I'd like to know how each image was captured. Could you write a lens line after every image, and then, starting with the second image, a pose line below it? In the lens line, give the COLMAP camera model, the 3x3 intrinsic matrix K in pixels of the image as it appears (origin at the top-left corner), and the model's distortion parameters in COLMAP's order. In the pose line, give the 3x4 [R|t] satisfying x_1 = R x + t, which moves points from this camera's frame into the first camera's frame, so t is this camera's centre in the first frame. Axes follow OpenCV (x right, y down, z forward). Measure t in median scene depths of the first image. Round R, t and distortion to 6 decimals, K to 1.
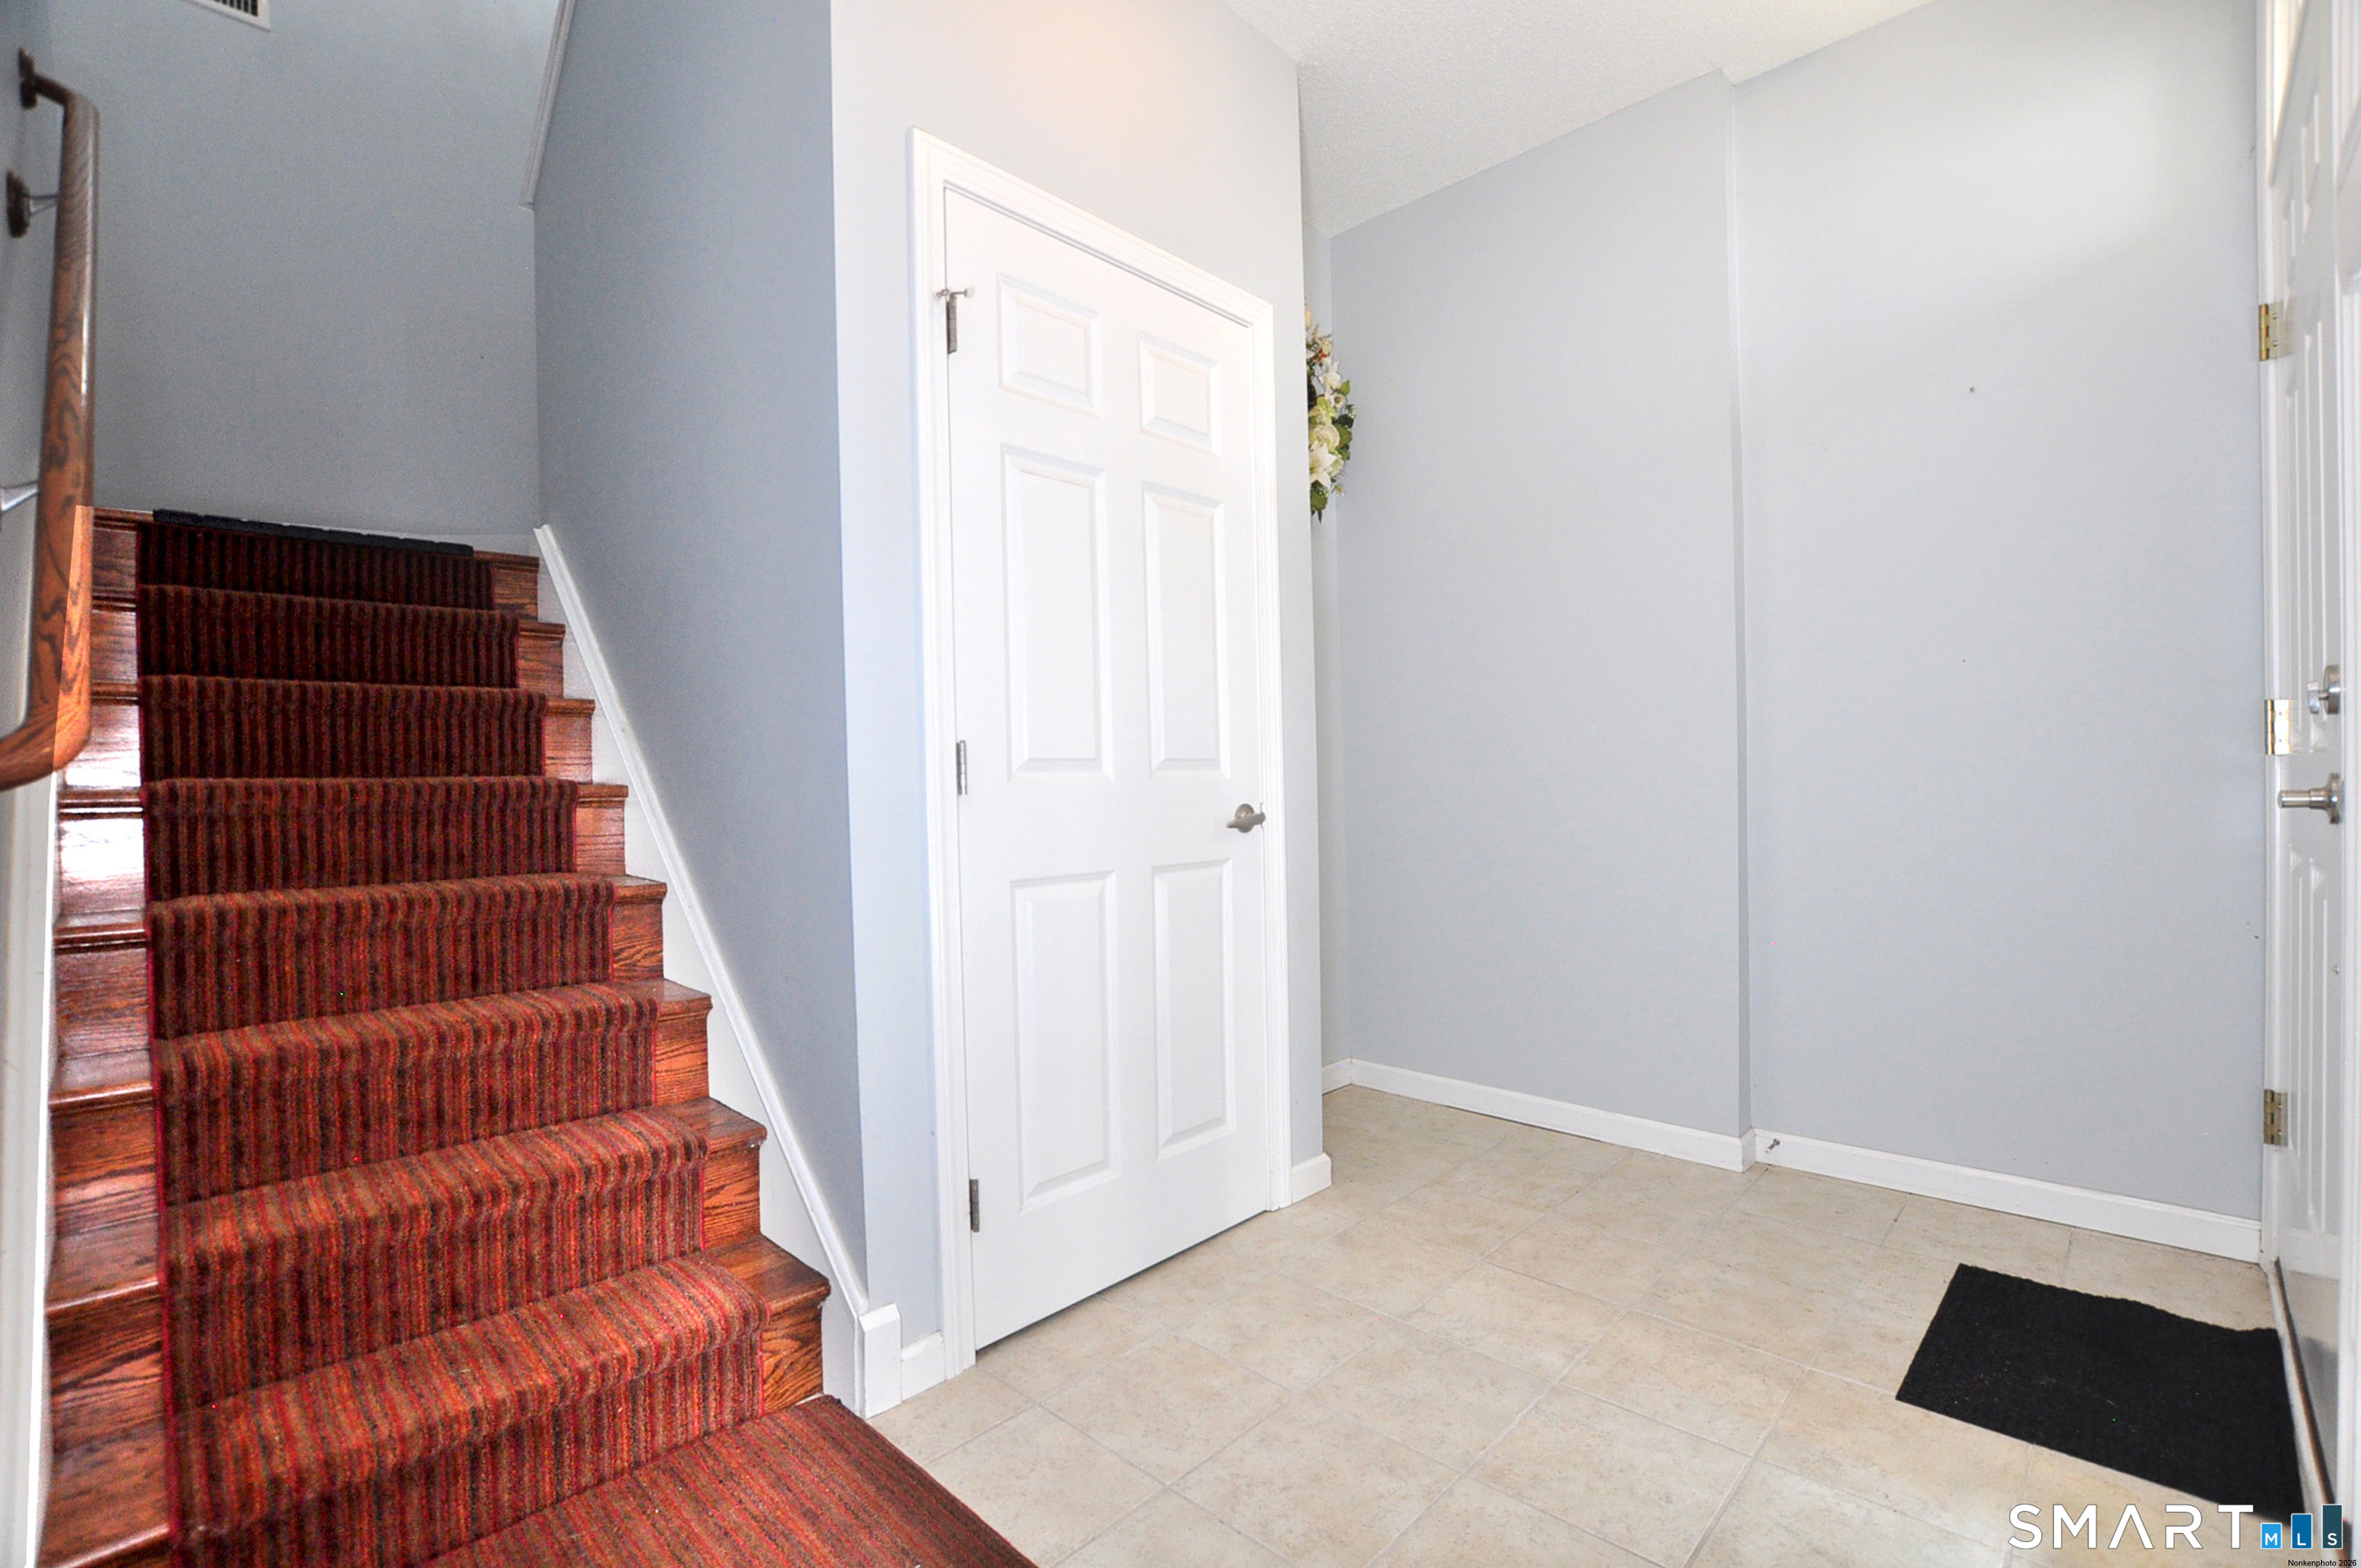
lens RADIAL K [[1056.4, 0, 1187.3], [0, 1056.4, 782.7], [0, 0, 1]] dist [-0.012449, -0.000771]
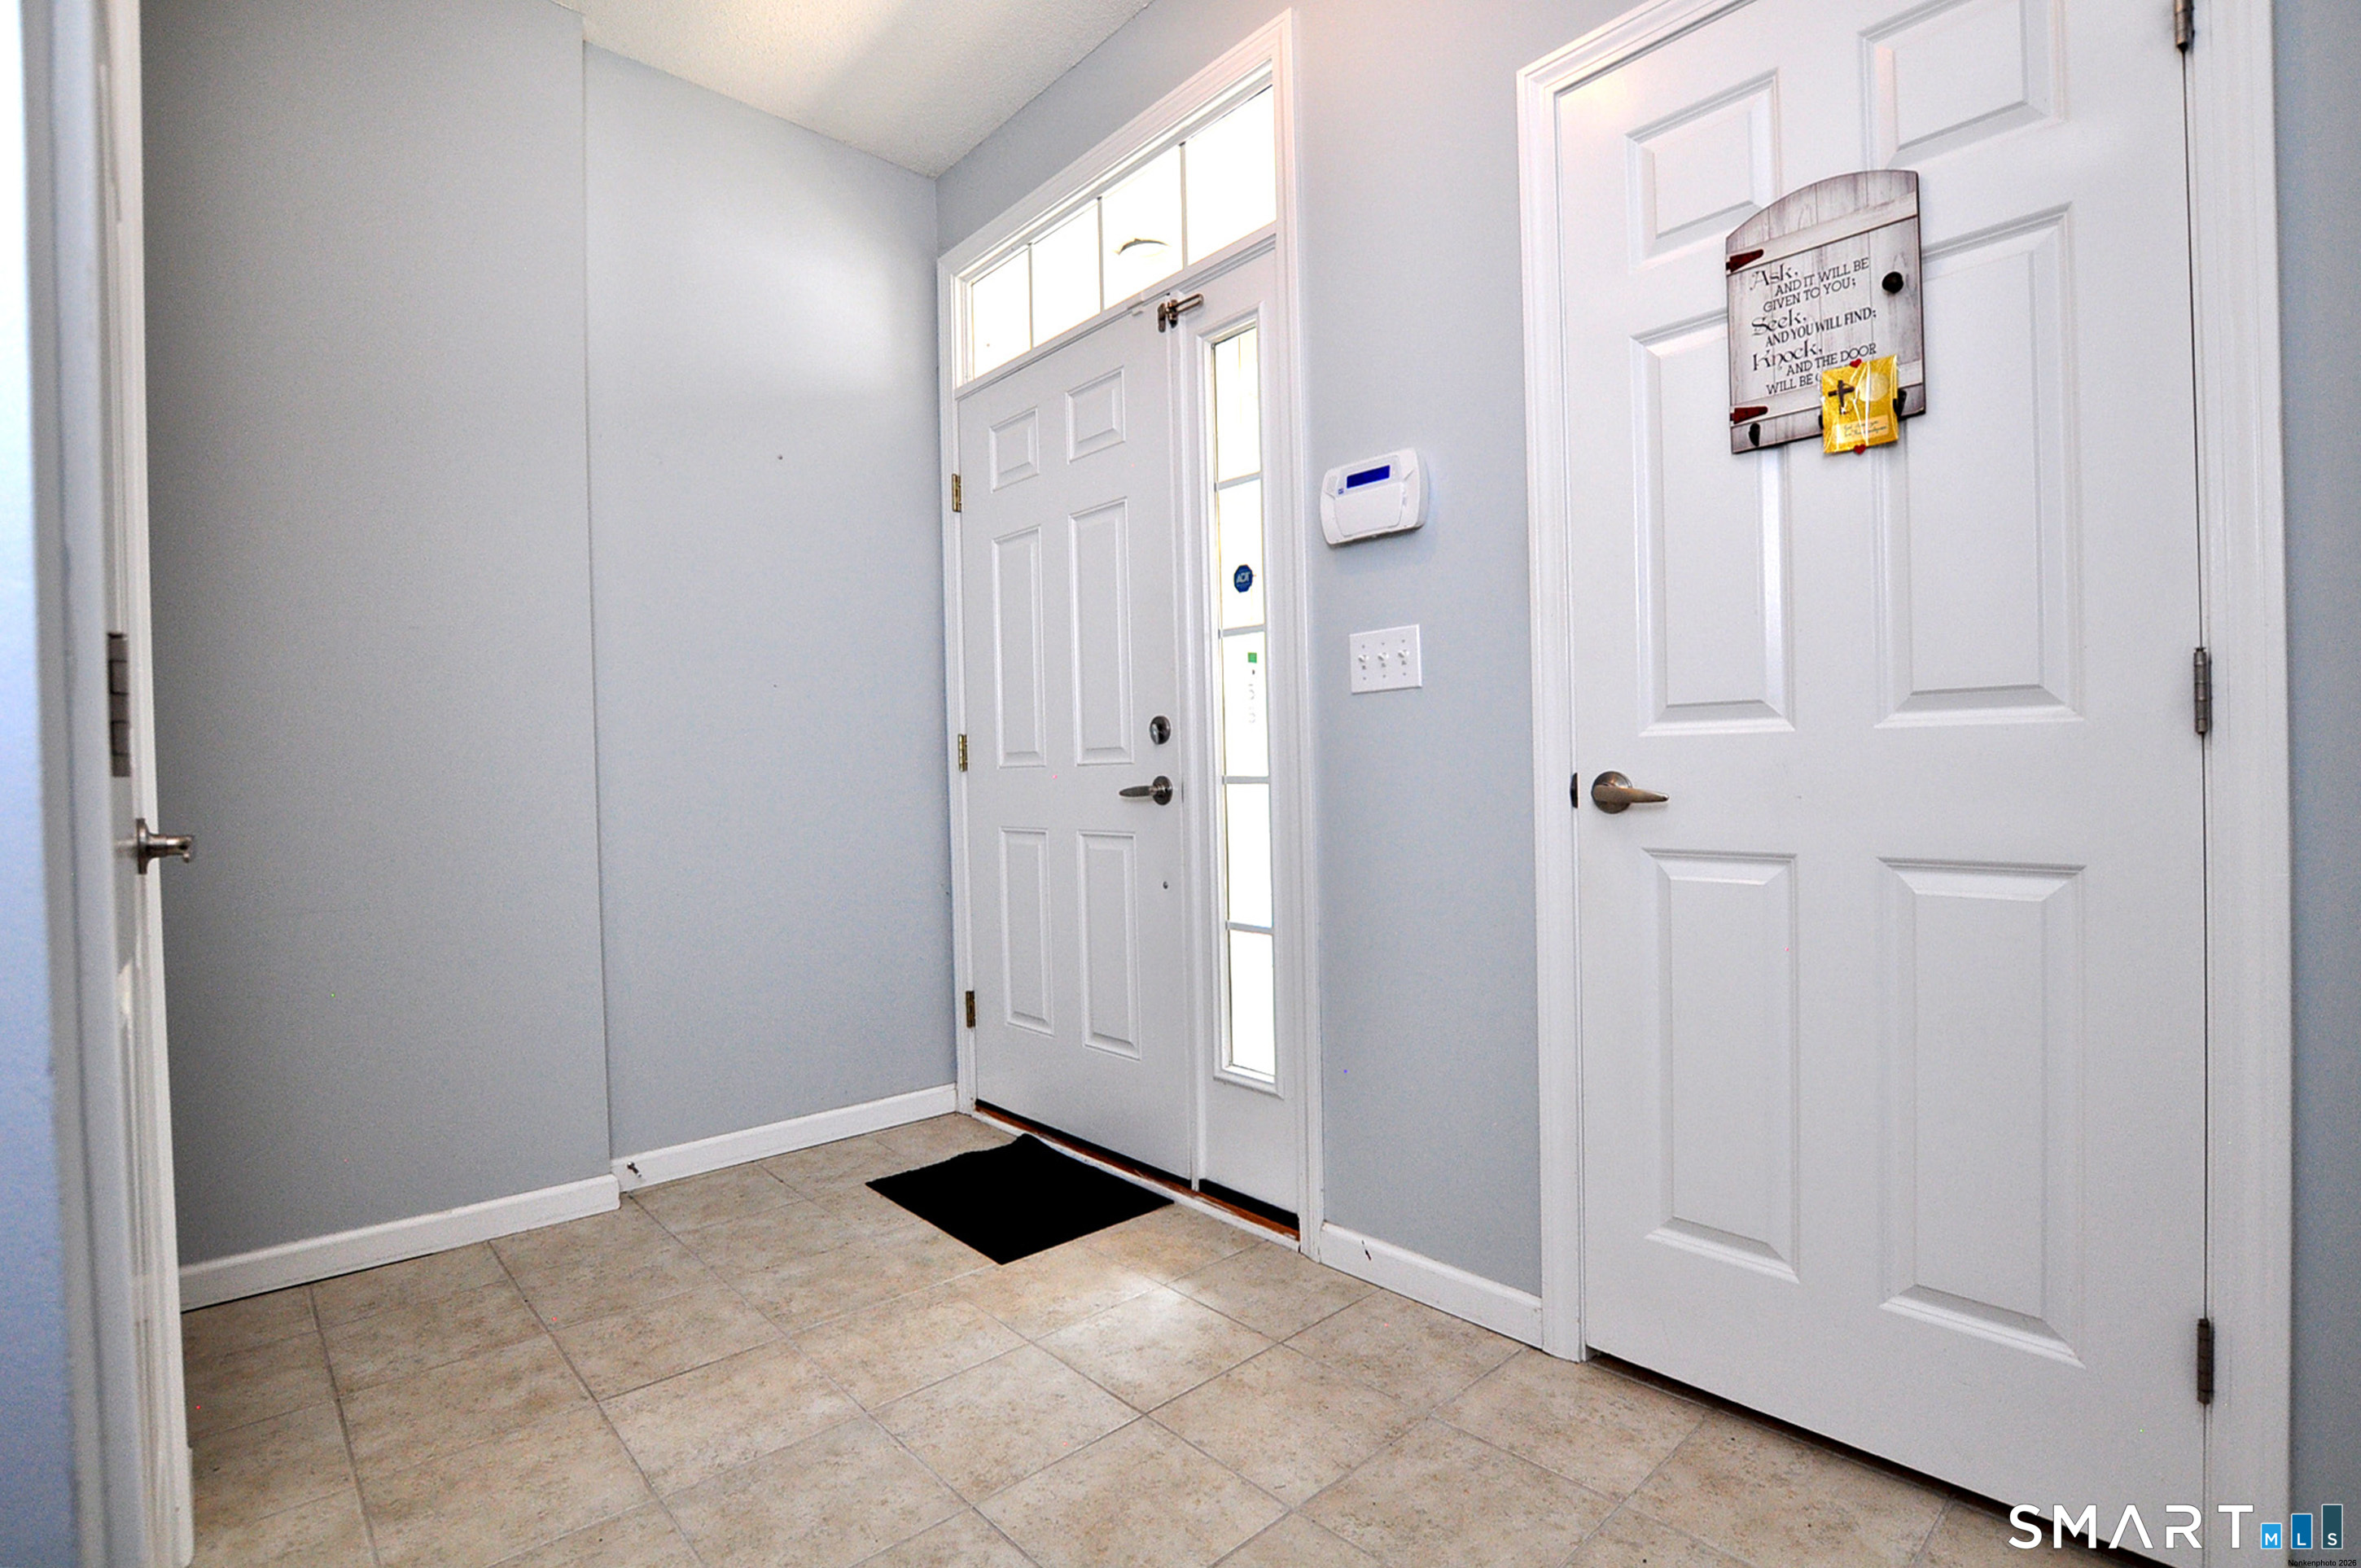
lens RADIAL K [[1105.0, 0, 1195.8], [0, 1105.0, 789.3], [0, 0, 1]] dist [-0.017118, -0.000354]
pose [[0.068770, 0.010711, 0.997575, -0.484387], [0.017194, 0.999781, -0.011920, 0.025526], [-0.997484, 0.017972, 0.068571, 0.499434]]
